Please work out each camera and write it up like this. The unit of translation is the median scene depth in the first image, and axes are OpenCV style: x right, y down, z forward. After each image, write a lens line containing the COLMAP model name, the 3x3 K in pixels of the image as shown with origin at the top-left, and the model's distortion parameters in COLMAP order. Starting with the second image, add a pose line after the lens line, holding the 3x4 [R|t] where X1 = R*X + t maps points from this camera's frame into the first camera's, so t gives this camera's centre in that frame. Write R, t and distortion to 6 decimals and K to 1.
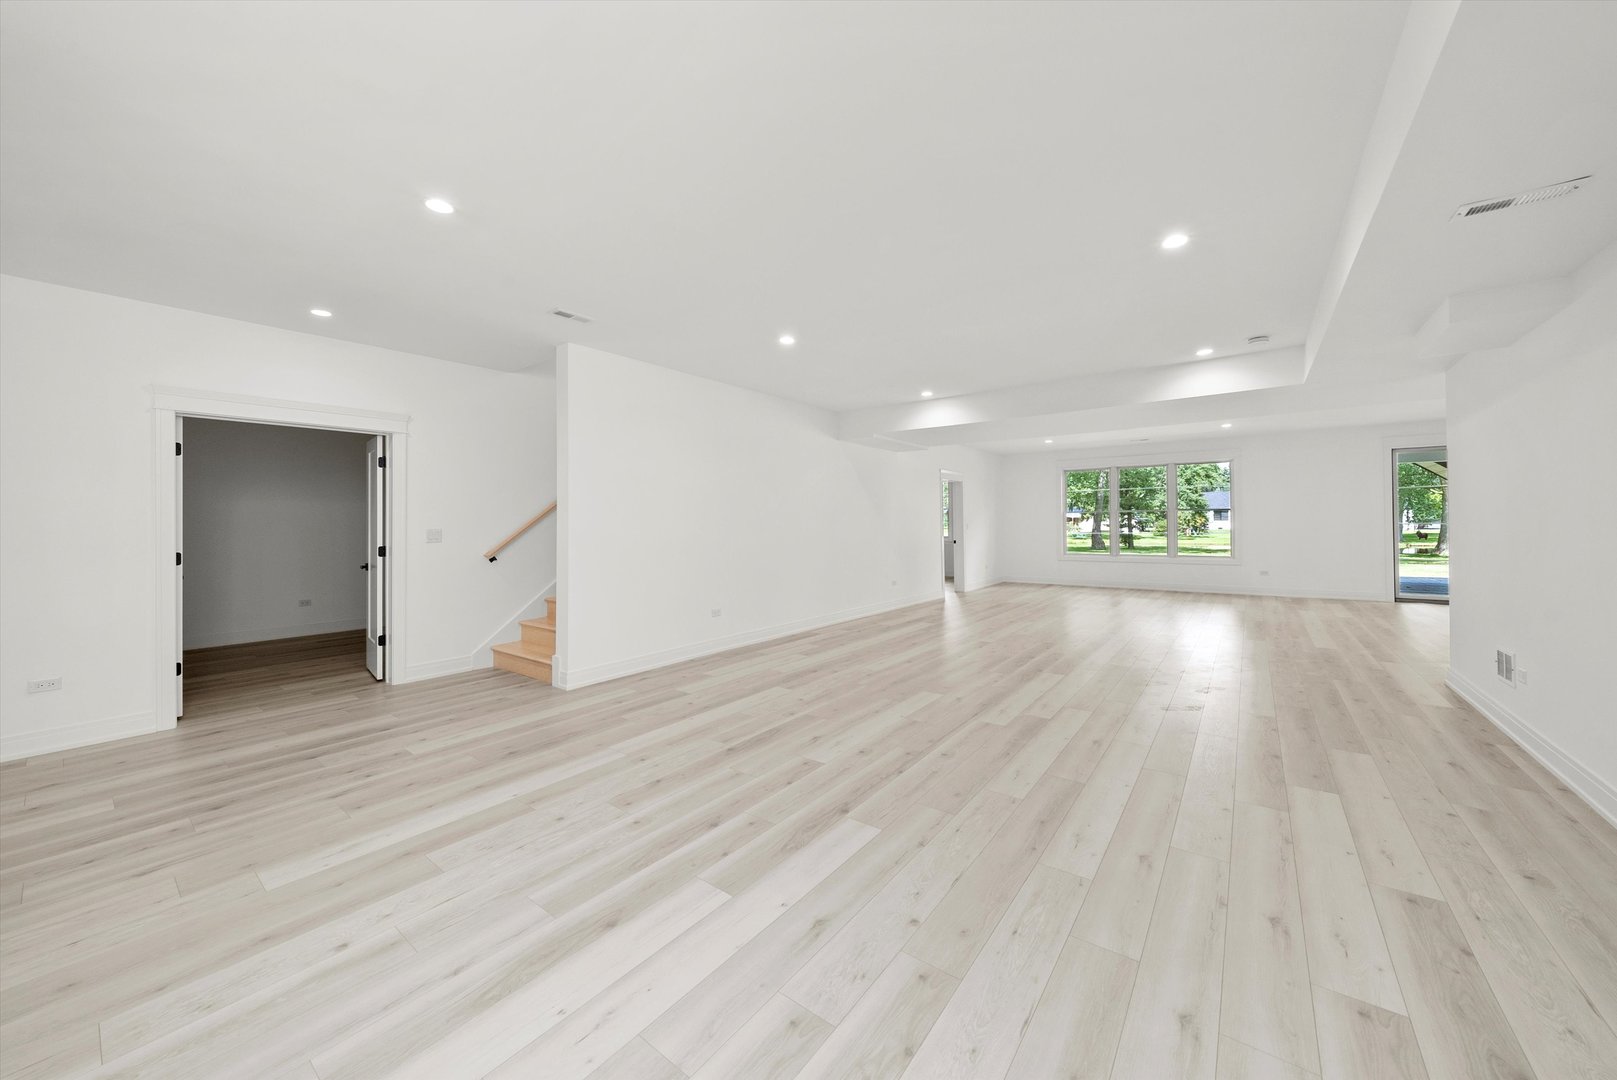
lens RADIAL K [[593.0, 0, 800.5], [0, 593.0, 530.5], [0, 0, 1]] dist [-0.002412, -0.000249]
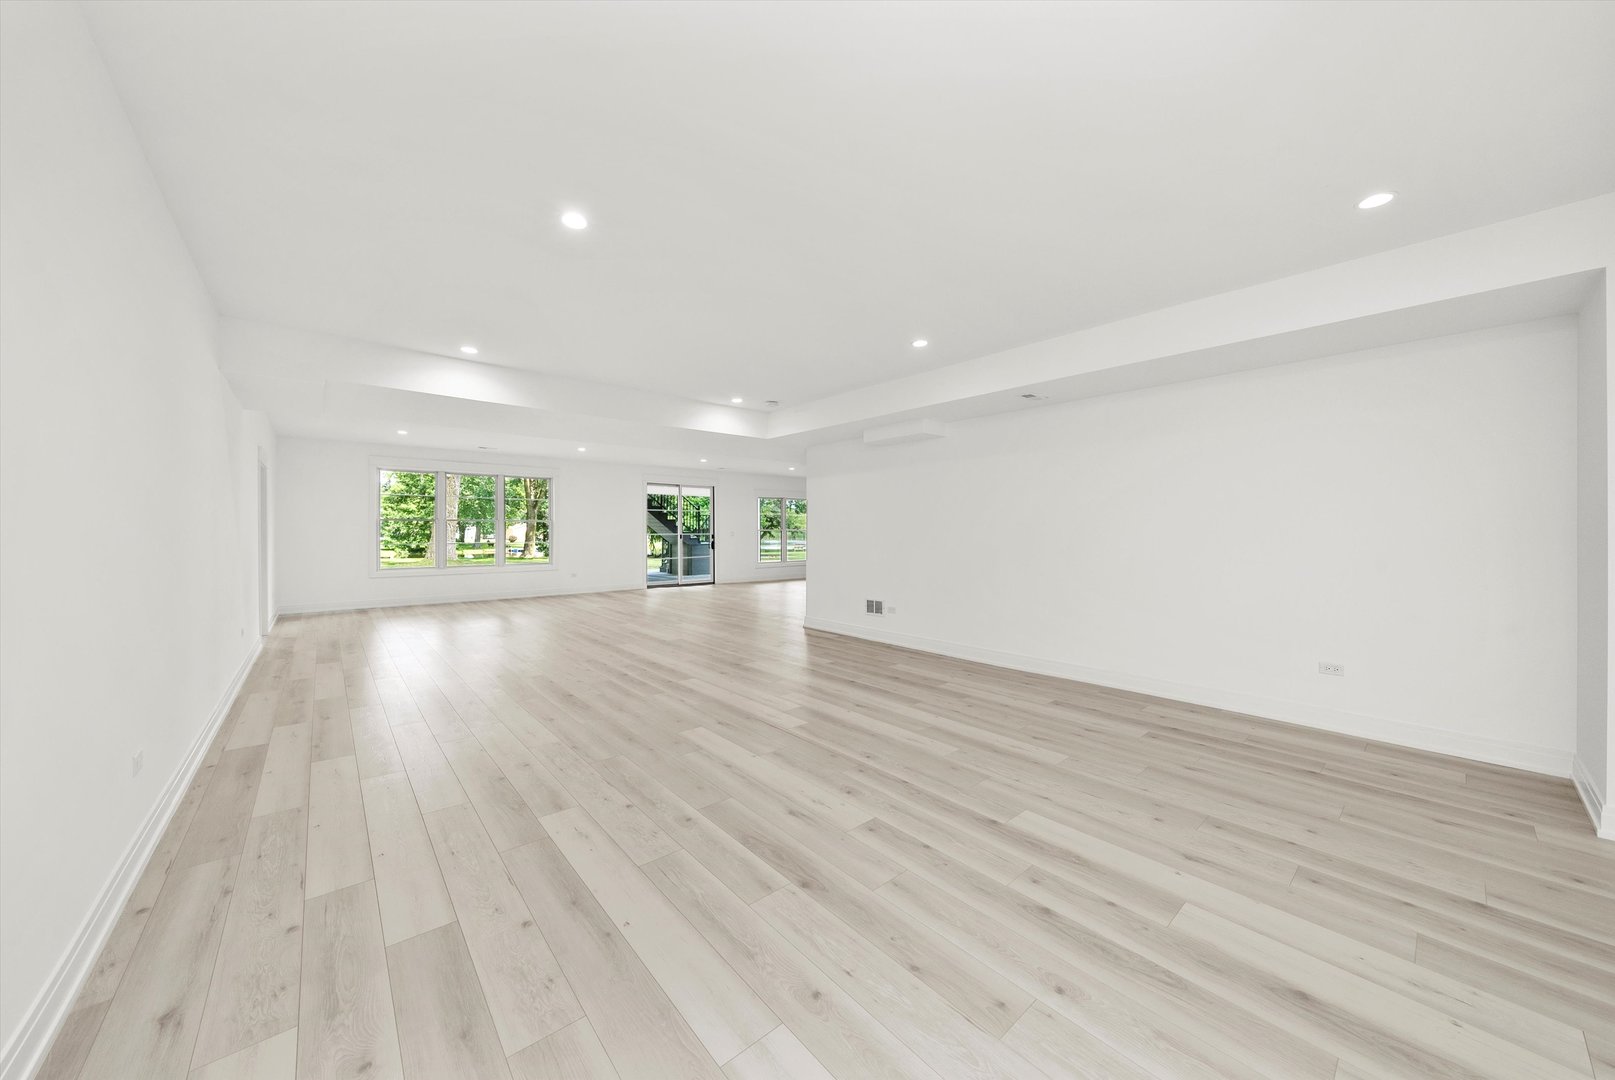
lens RADIAL K [[592.3, 0, 799.5], [0, 592.3, 530.5], [0, 0, 1]] dist [-0.002412, -0.000249]
pose [[0.170339, 0.011806, 0.985315, -0.817576], [0.008569, 0.999873, -0.013462, 0.007591], [-0.985348, 0.010736, 0.170216, 0.998892]]
